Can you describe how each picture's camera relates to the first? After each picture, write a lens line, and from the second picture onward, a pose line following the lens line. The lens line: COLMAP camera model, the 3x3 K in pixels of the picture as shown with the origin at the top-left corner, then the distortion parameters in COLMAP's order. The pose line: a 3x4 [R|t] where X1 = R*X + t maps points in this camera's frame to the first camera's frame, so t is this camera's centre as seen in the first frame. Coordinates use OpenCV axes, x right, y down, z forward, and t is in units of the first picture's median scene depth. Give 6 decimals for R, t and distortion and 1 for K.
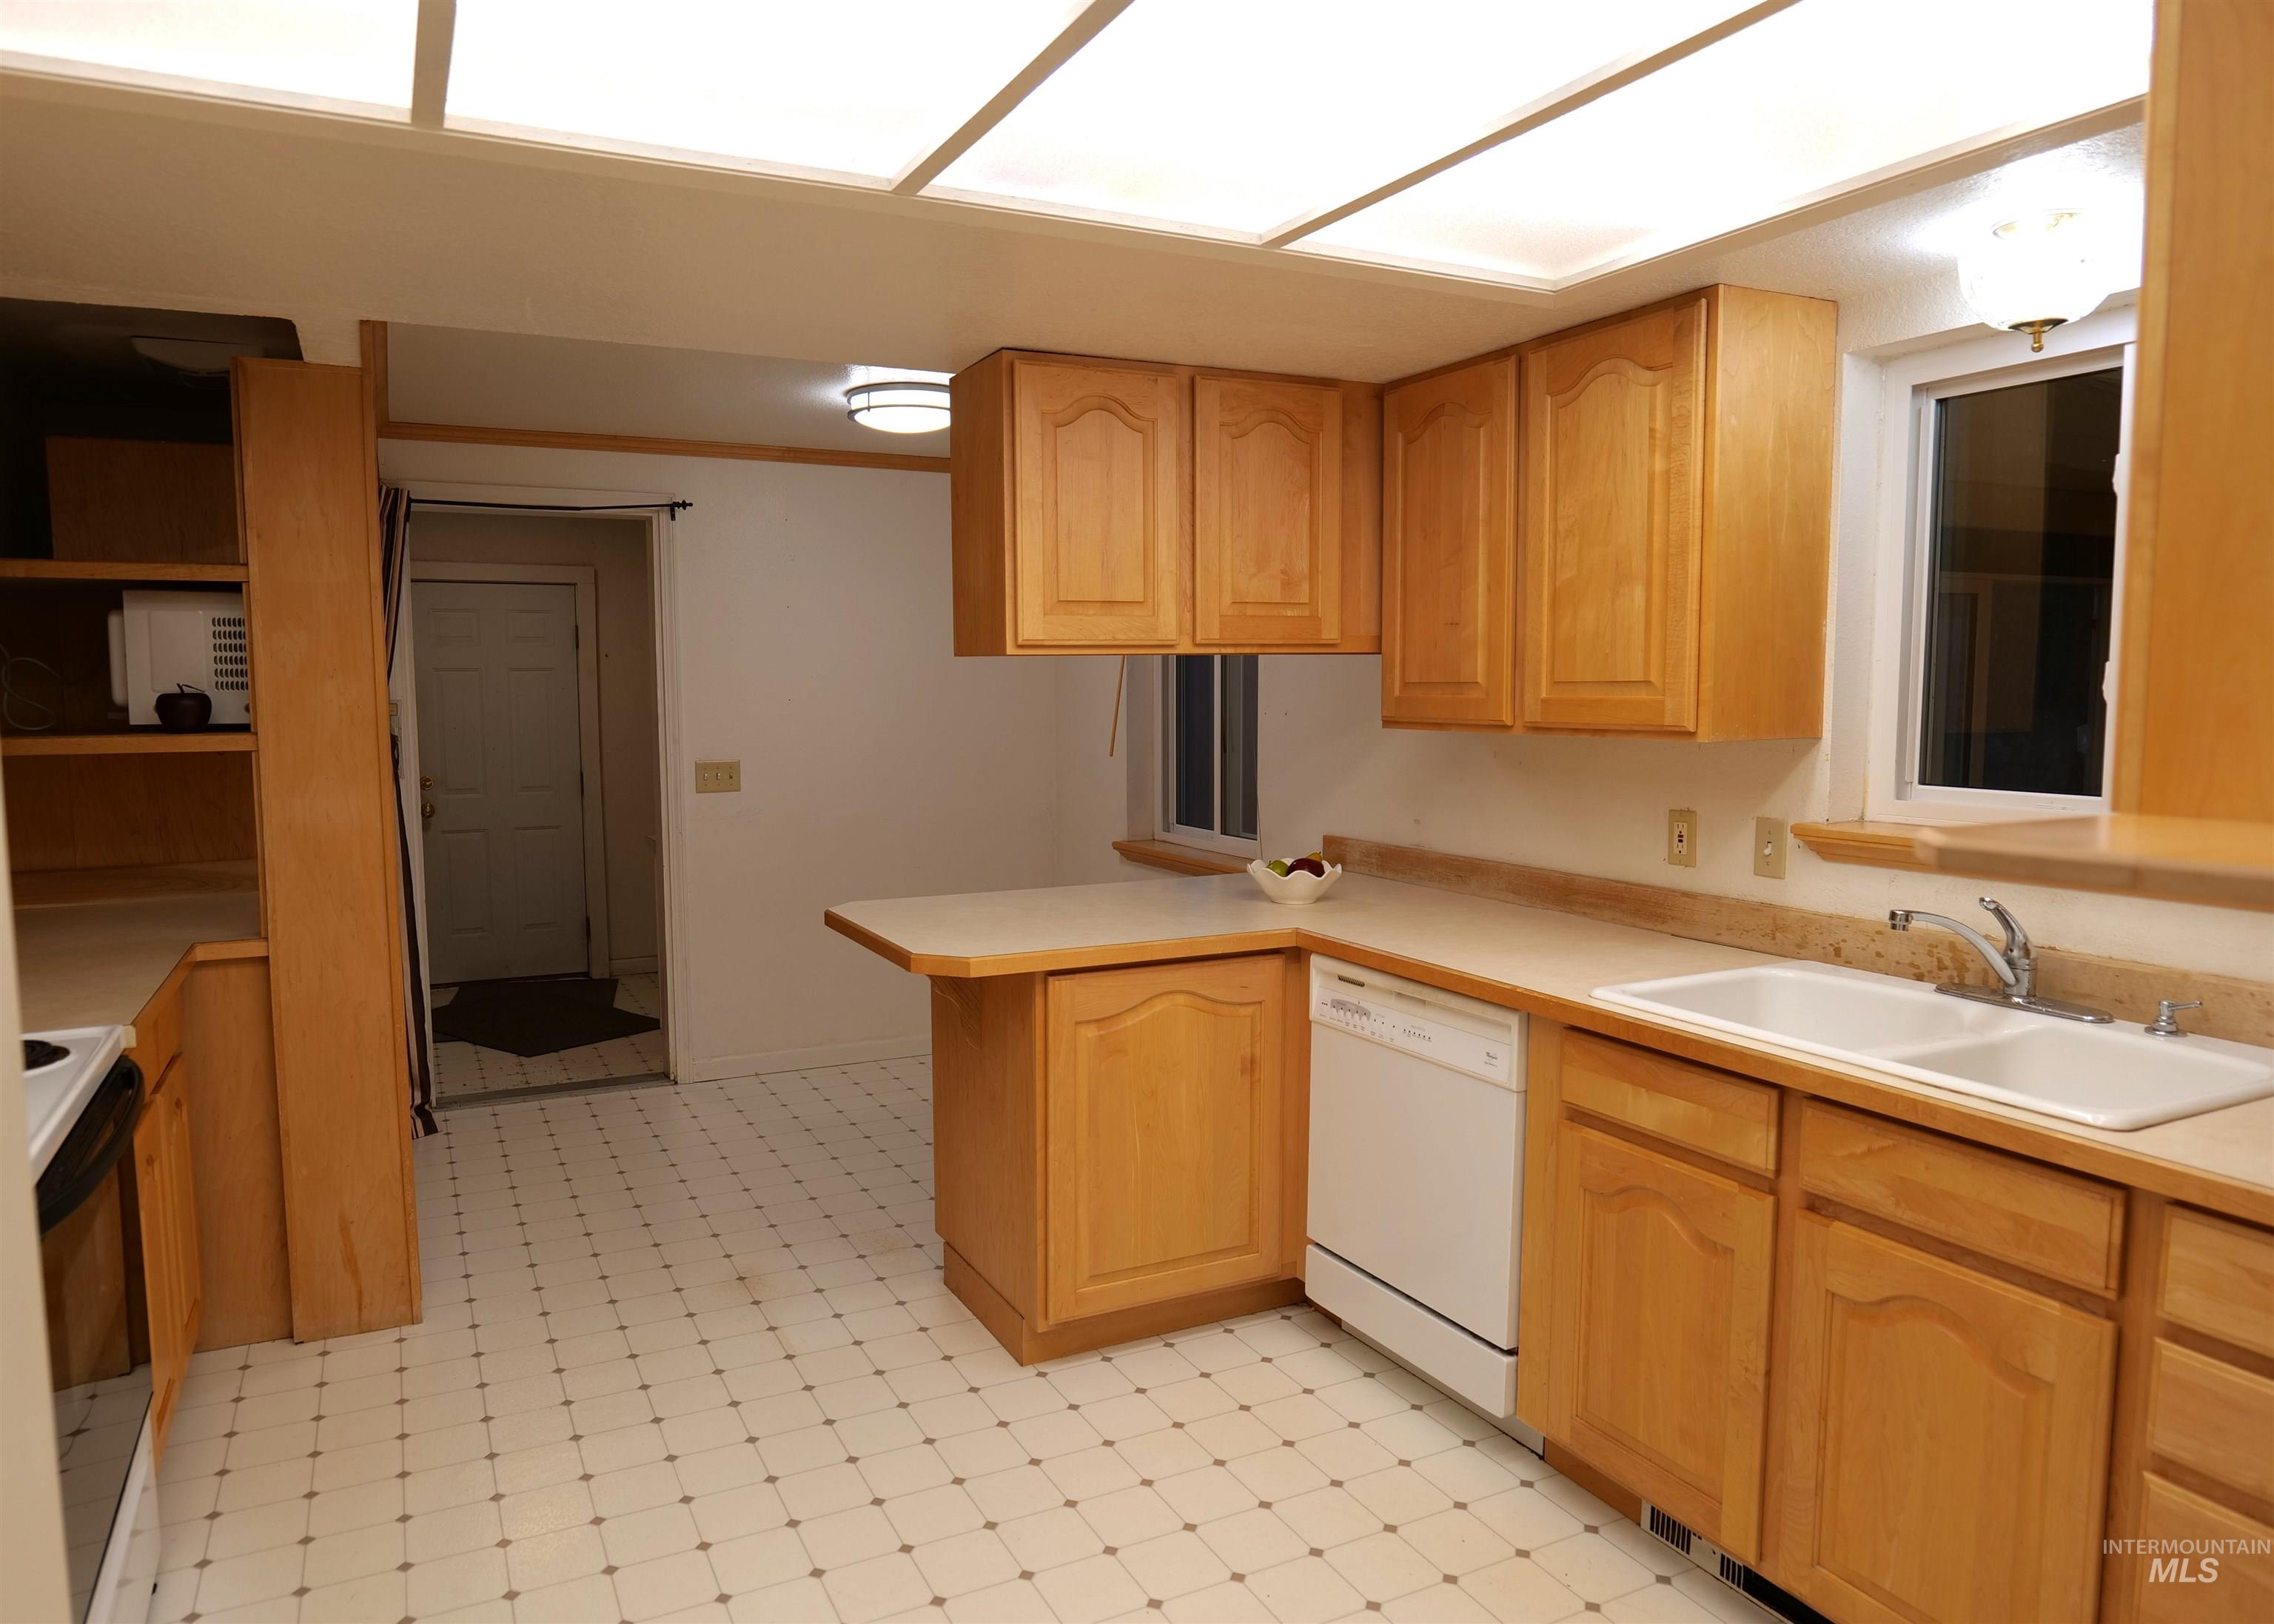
lens RADIAL K [[1510.7, 0, 1130.9], [0, 1510.7, 829.8], [0, 0, 1]] dist [-0.029720, 0.006677]
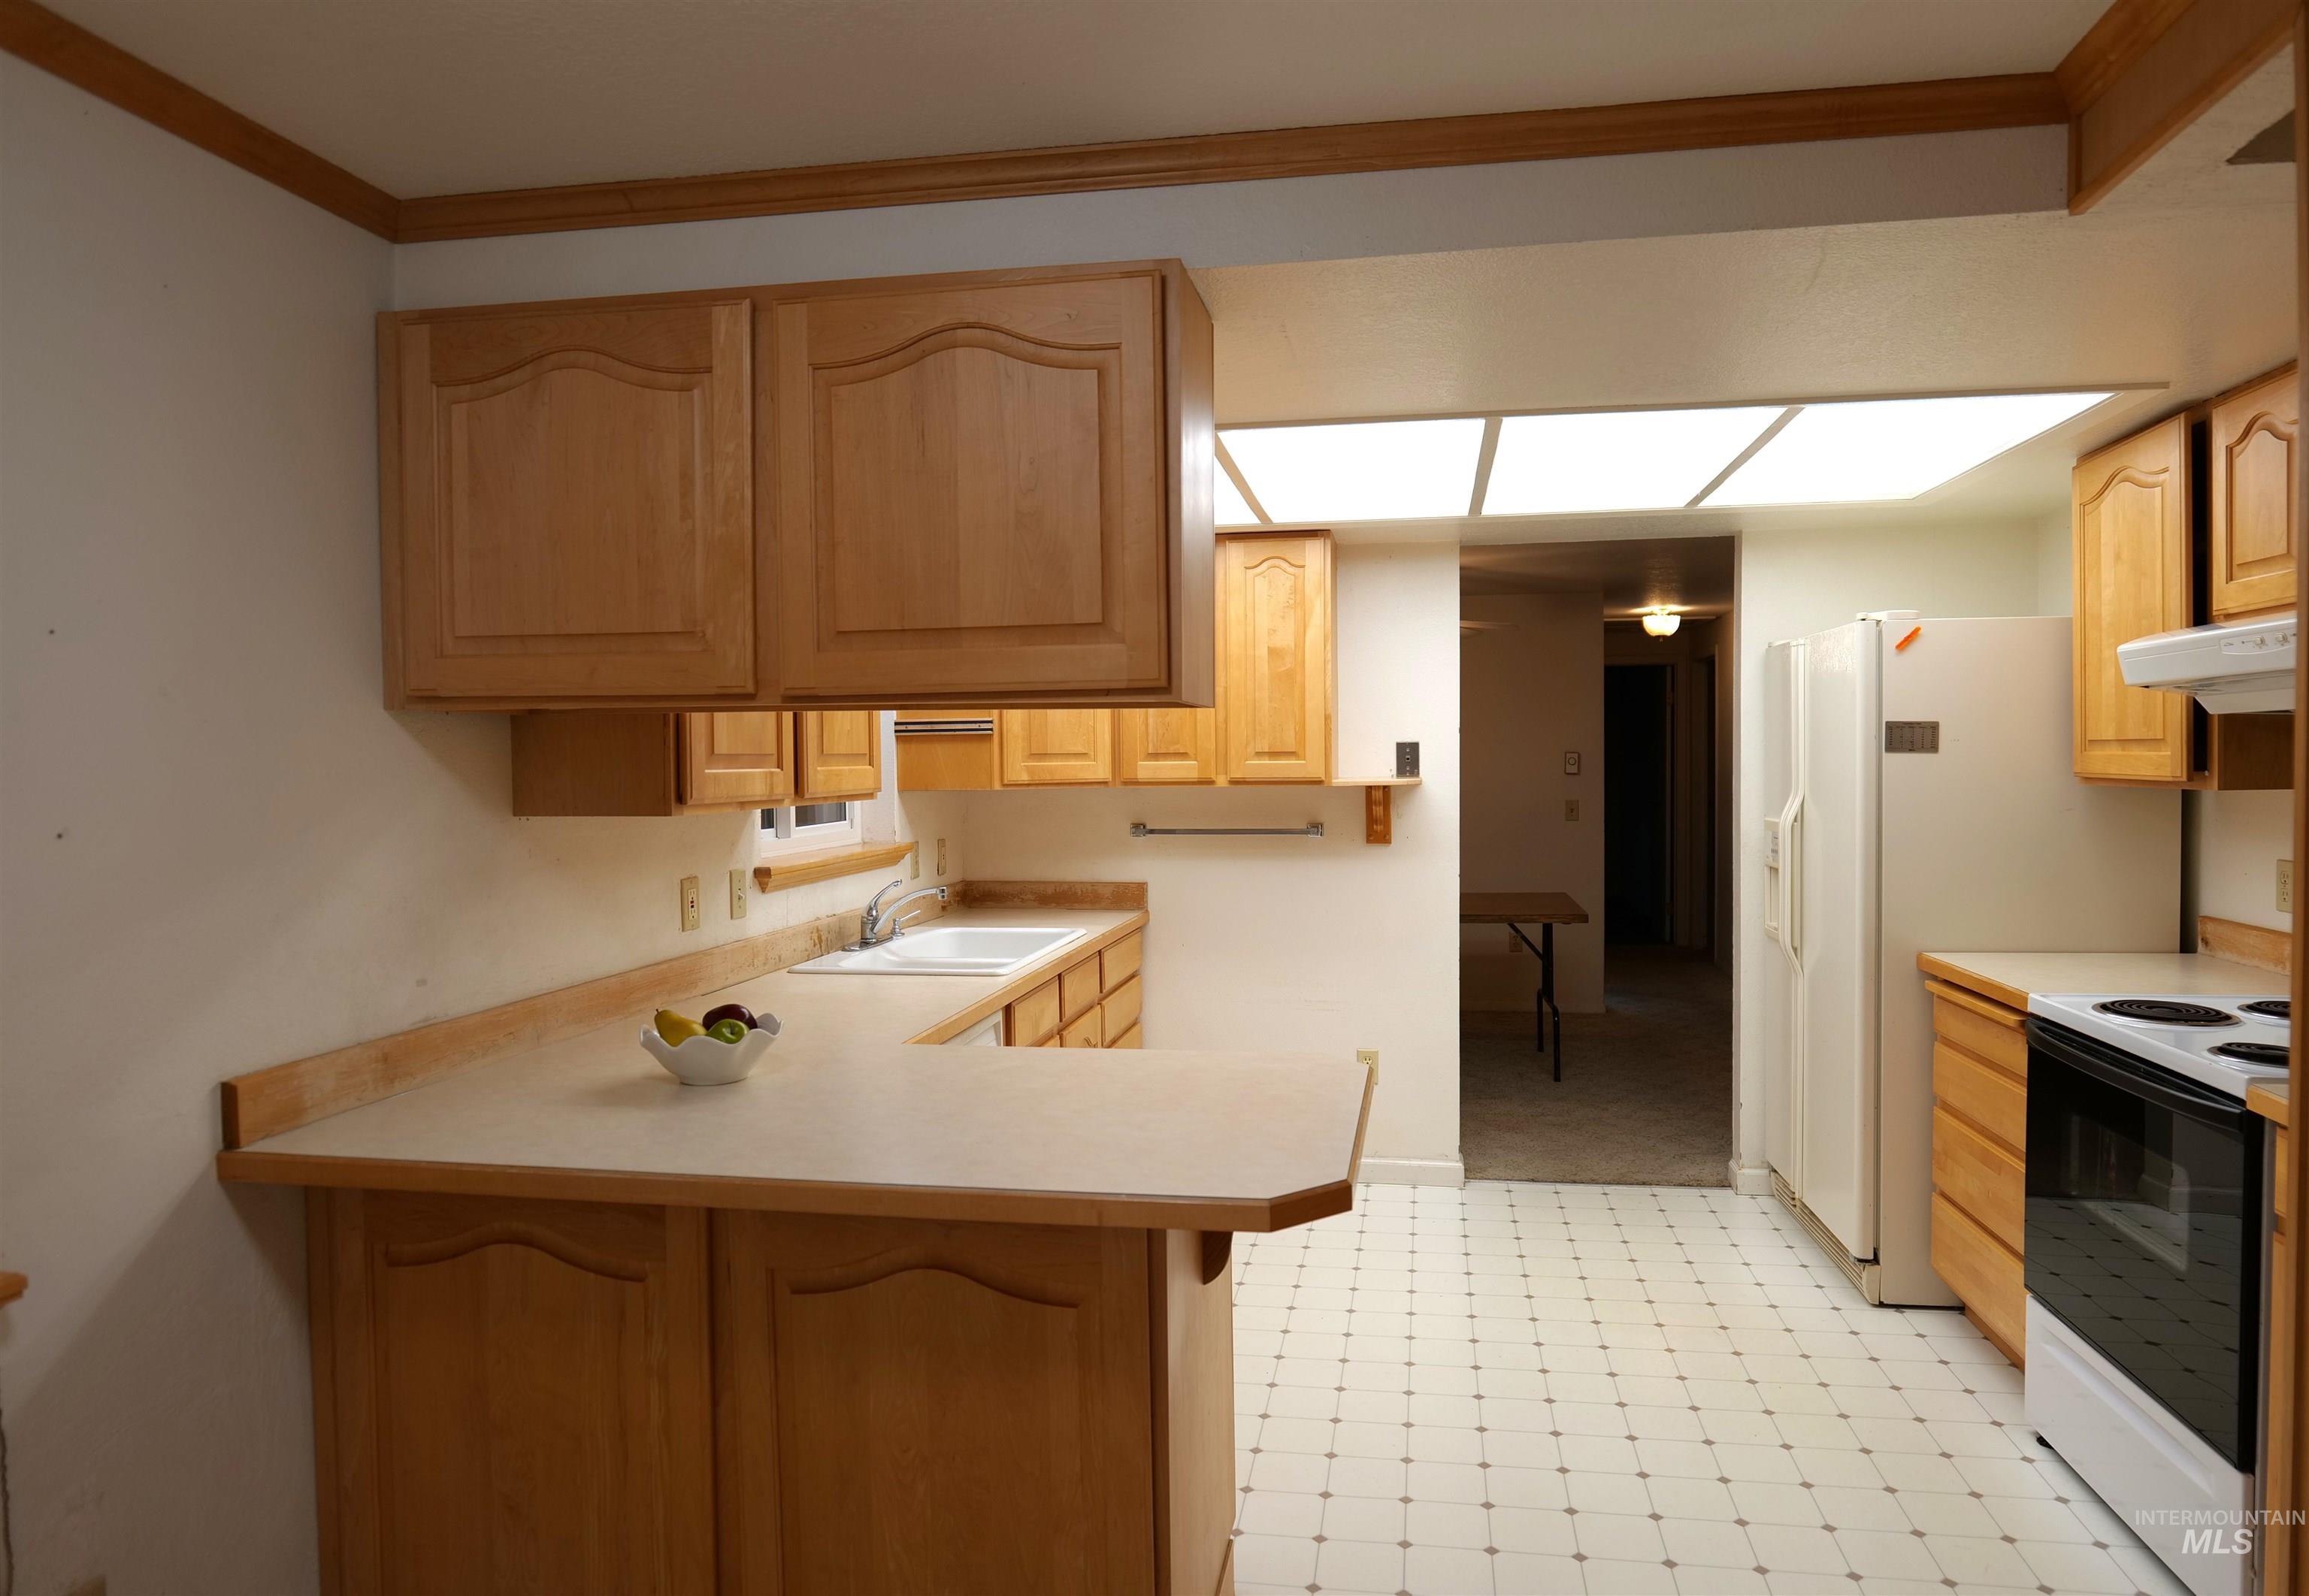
lens RADIAL K [[1466.1, 0, 1154.5], [0, 1466.1, 798.0], [0, 0, 1]] dist [0.000350, 0.000077]
pose [[-0.800673, -0.003745, 0.599090, -0.517954], [0.071067, 0.992326, 0.101183, -0.151626], [-0.594871, 0.123590, -0.794263, 1.639669]]
